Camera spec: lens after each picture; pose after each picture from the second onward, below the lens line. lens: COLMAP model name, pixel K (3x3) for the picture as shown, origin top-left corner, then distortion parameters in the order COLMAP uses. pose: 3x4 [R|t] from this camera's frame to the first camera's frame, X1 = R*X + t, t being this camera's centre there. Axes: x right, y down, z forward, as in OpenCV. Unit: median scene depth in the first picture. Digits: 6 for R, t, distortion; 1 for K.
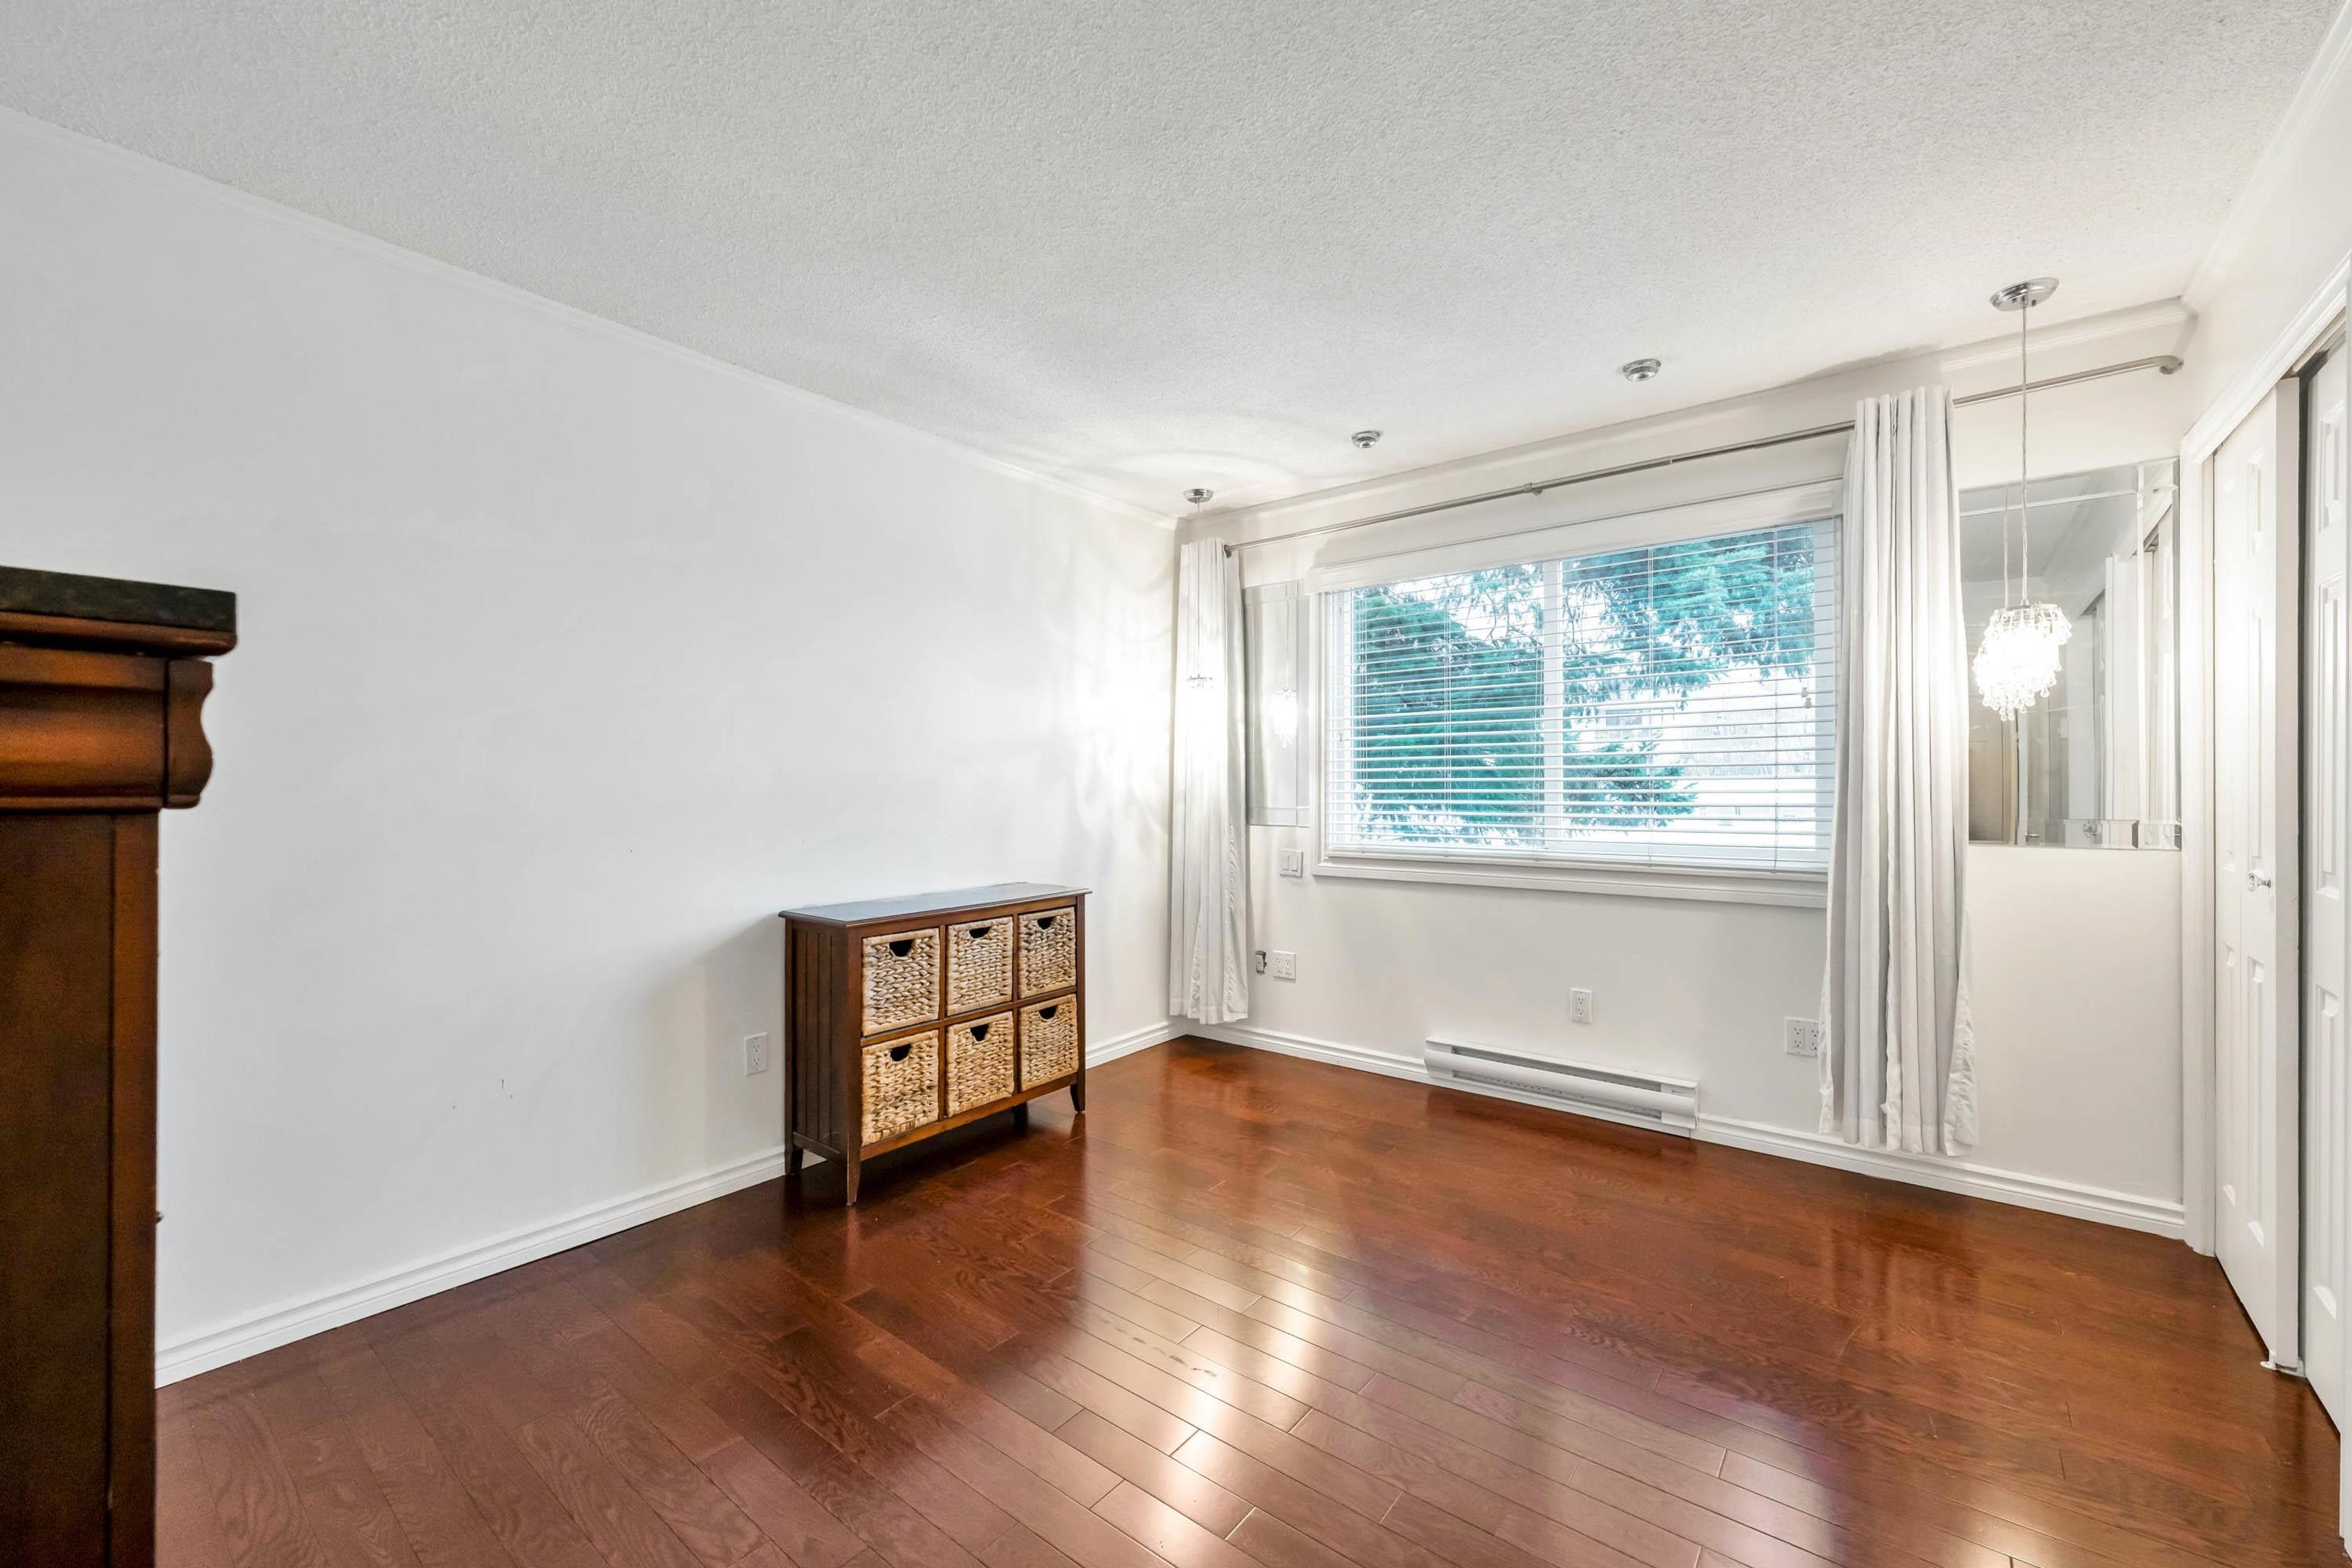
lens RADIAL K [[933.5, 0, 1185.5], [0, 933.5, 775.3], [0, 0, 1]] dist [-0.002829, -0.000359]
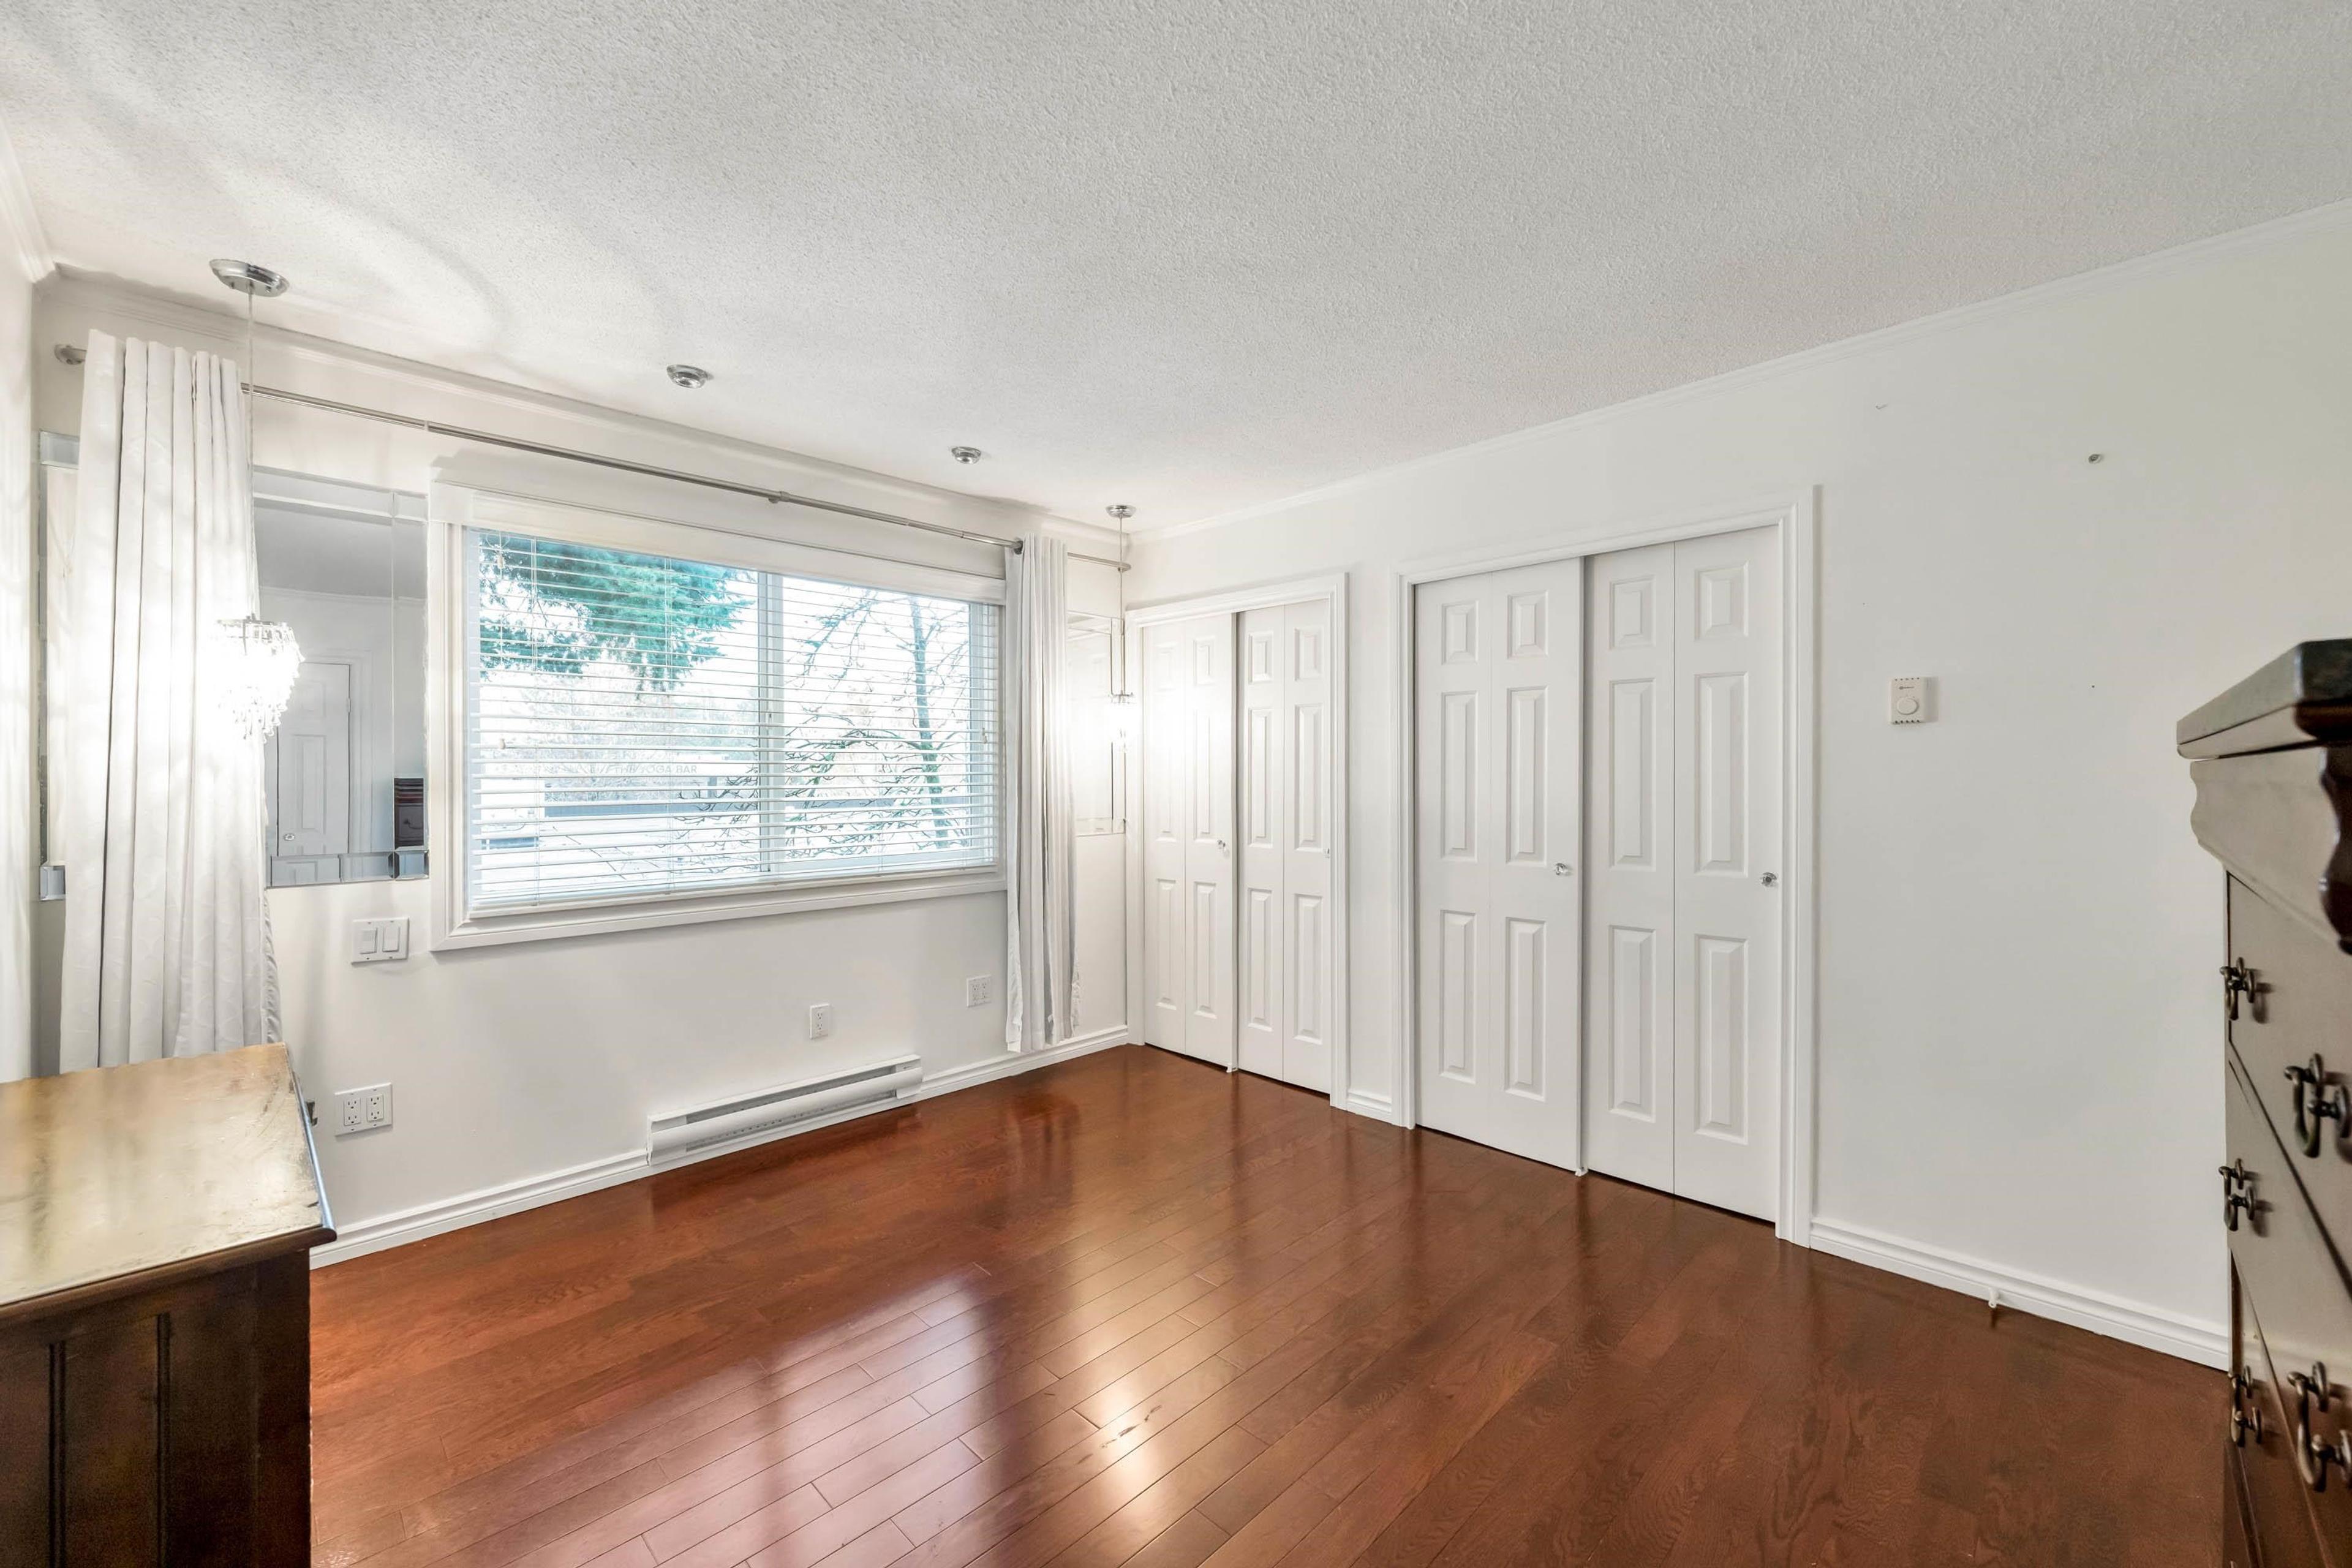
lens RADIAL K [[933.5, 0, 1184.9], [0, 933.5, 781.9], [0, 0, 1]] dist [-0.002829, -0.000359]
pose [[0.104006, 0.001748, 0.994575, -0.525223], [0.001036, 0.999998, -0.001866, -0.011901], [-0.994576, 0.001225, 0.104004, 0.472566]]
